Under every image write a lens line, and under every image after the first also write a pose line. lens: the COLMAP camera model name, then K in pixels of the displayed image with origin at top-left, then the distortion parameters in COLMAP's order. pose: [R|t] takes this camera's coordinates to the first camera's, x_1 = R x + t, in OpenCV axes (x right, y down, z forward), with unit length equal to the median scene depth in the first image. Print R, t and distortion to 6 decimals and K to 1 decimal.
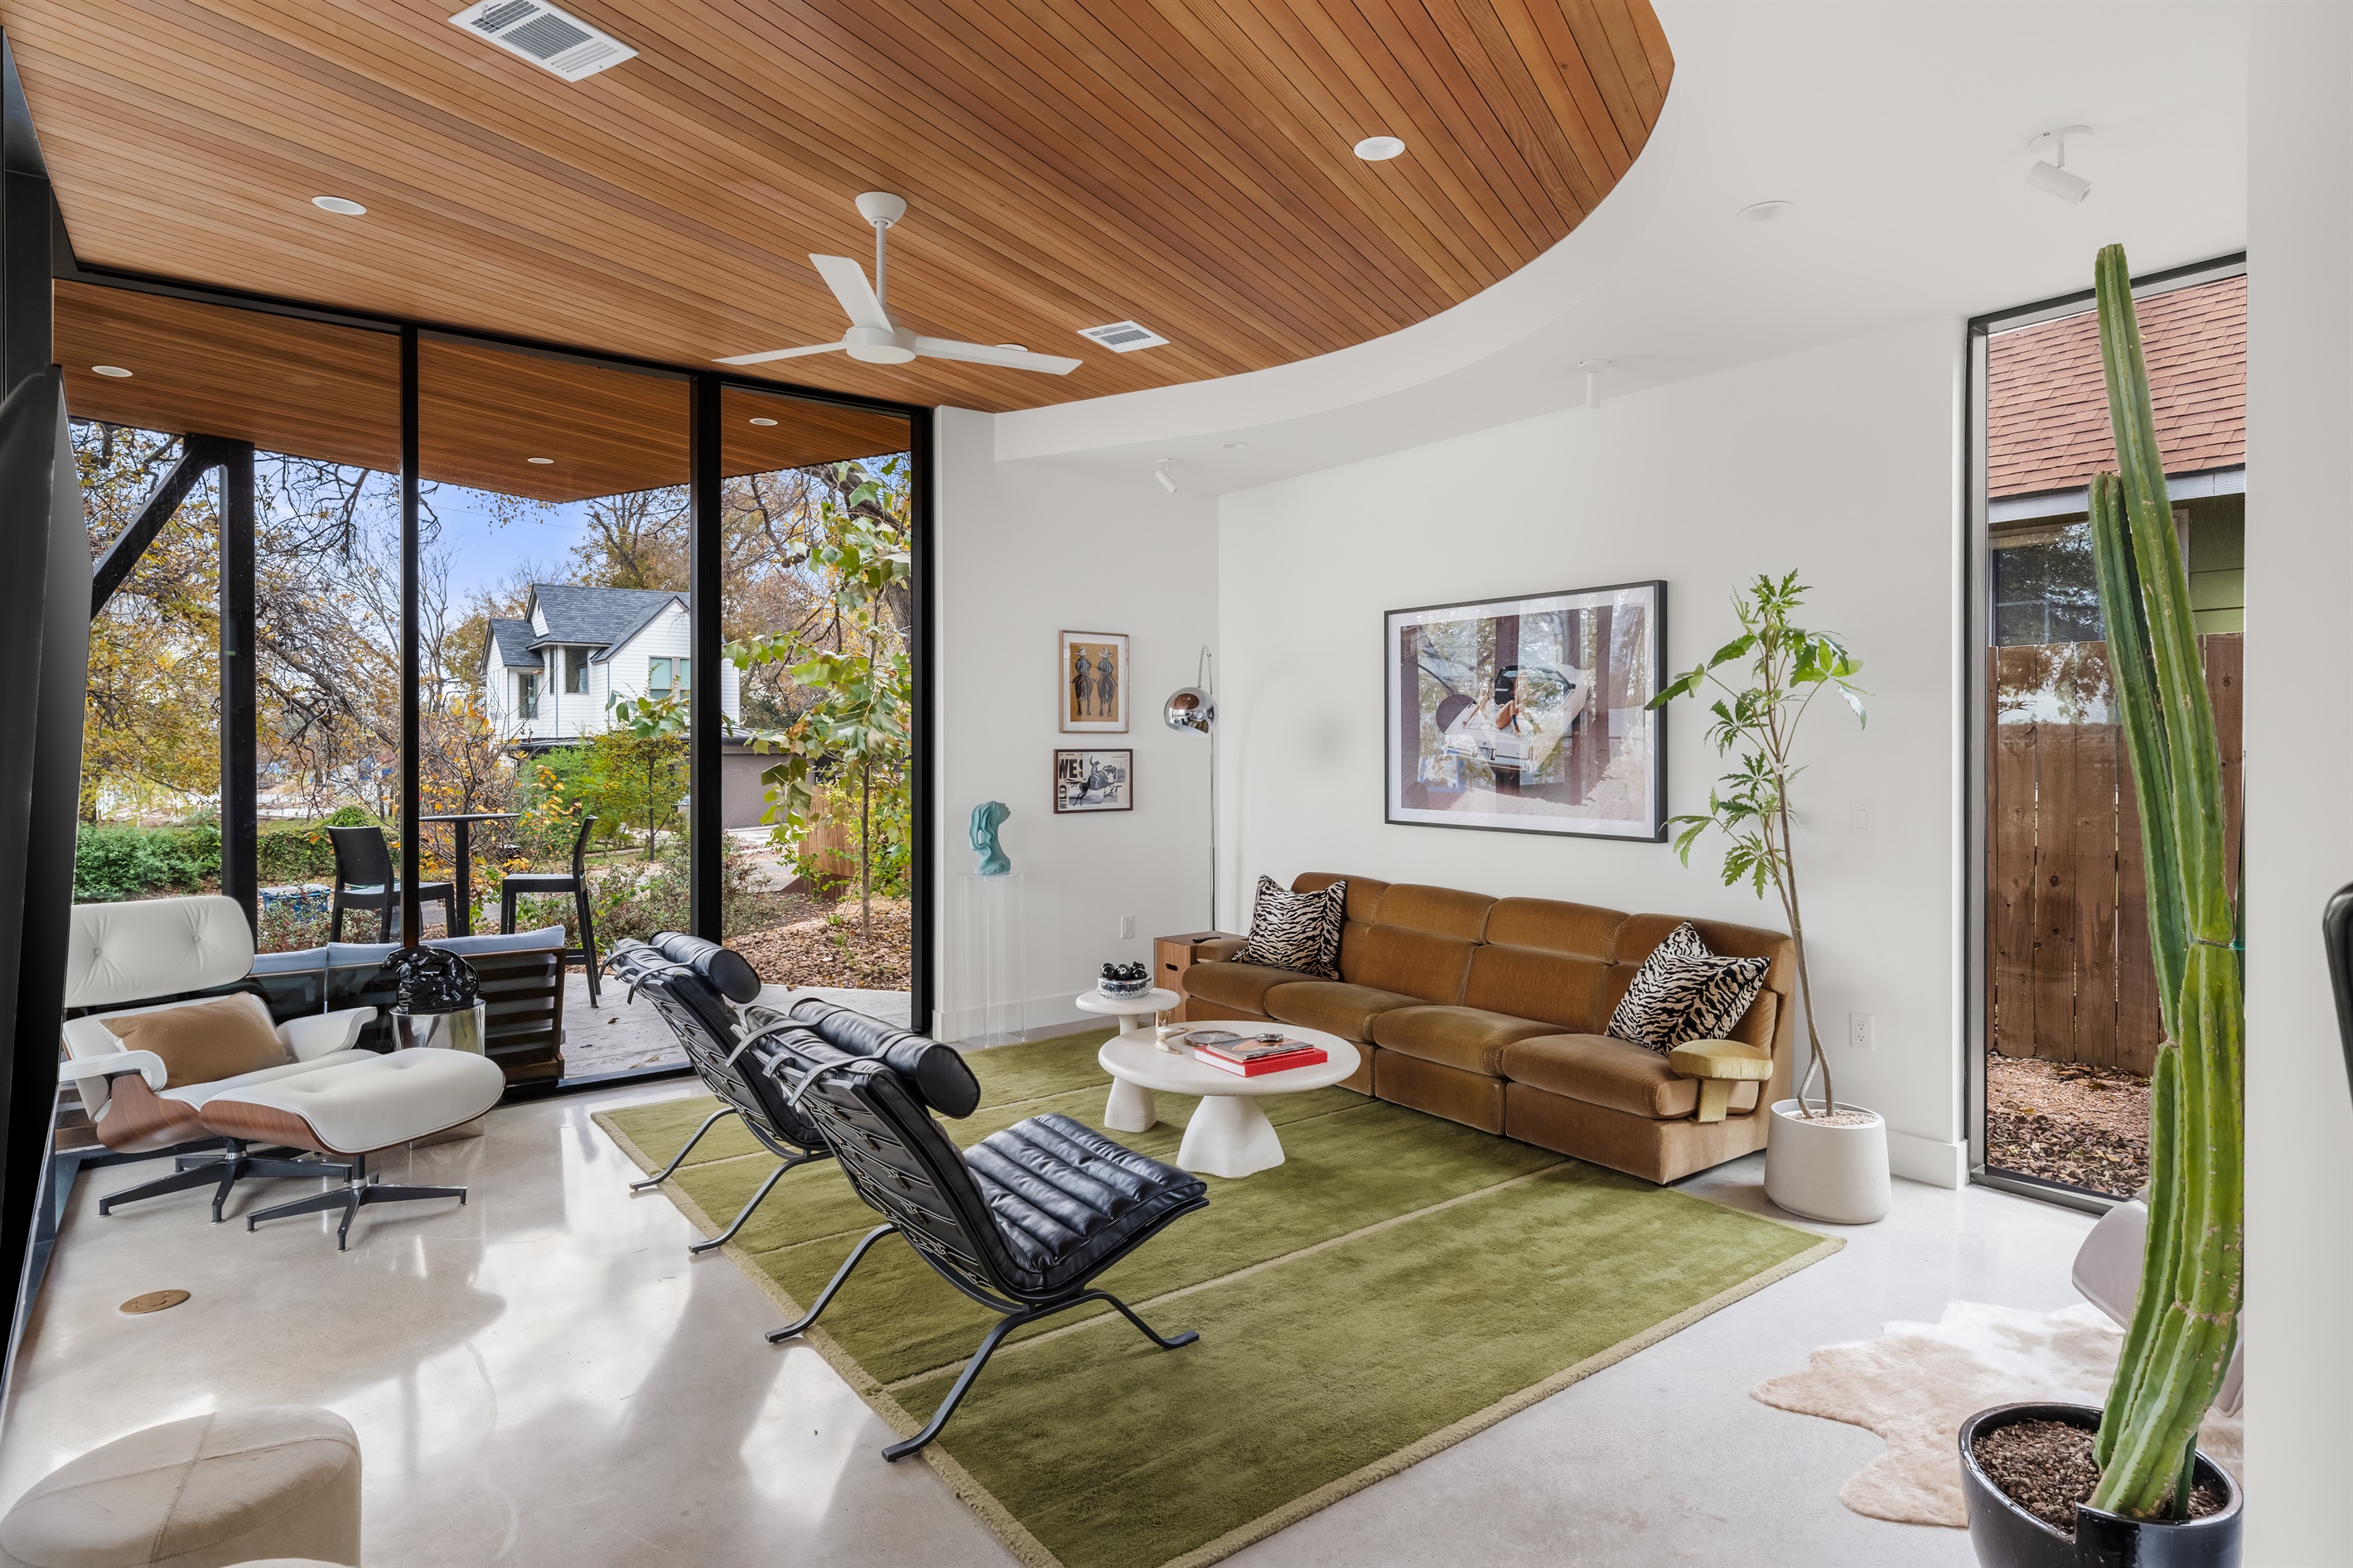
lens RADIAL K [[1254.8, 0, 1172.5], [0, 1254.8, 742.6], [0, 0, 1]] dist [0.009039, 0.000505]
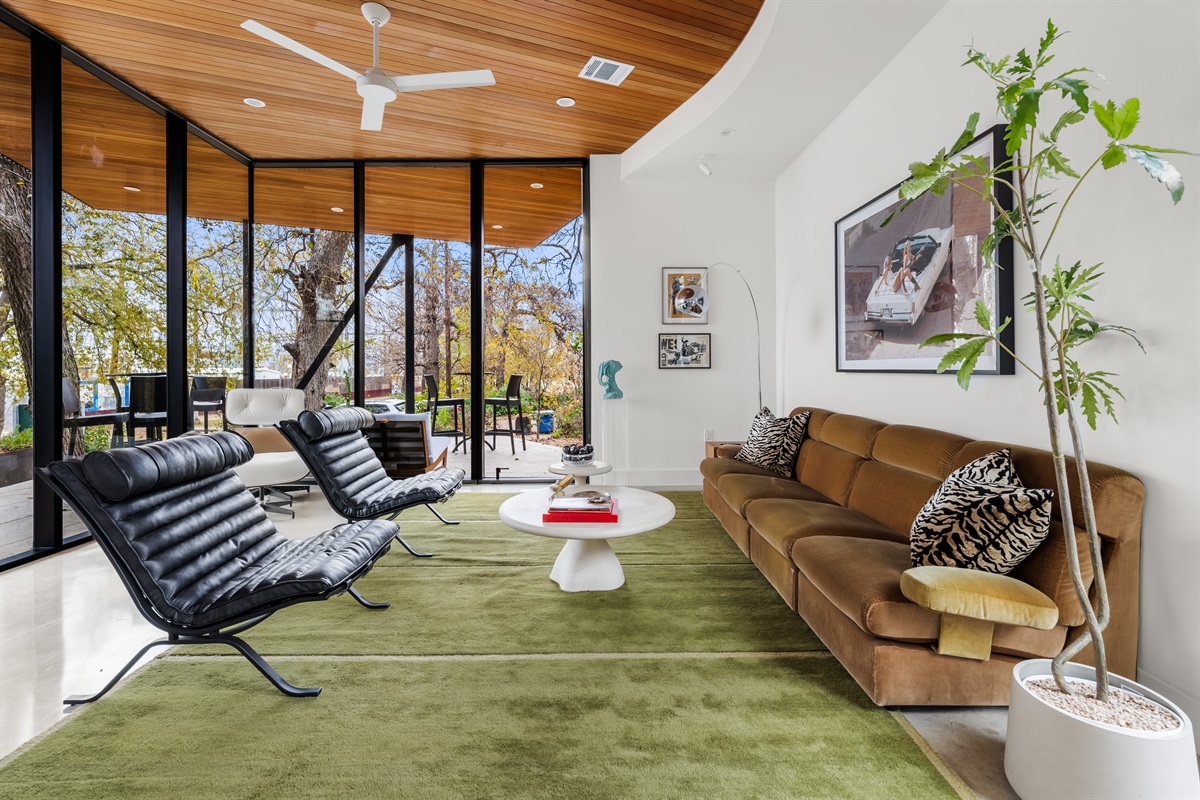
lens RADIAL K [[529.2, 0, 586.2], [0, 529.2, 364.0], [0, 0, 1]] dist [0.000175, -0.000411]
pose [[0.802502, -0.006556, -0.596614, 0.316942], [0.003701, 0.999975, -0.006011, 0.061436], [0.596638, 0.002616, 0.802506, 0.373412]]
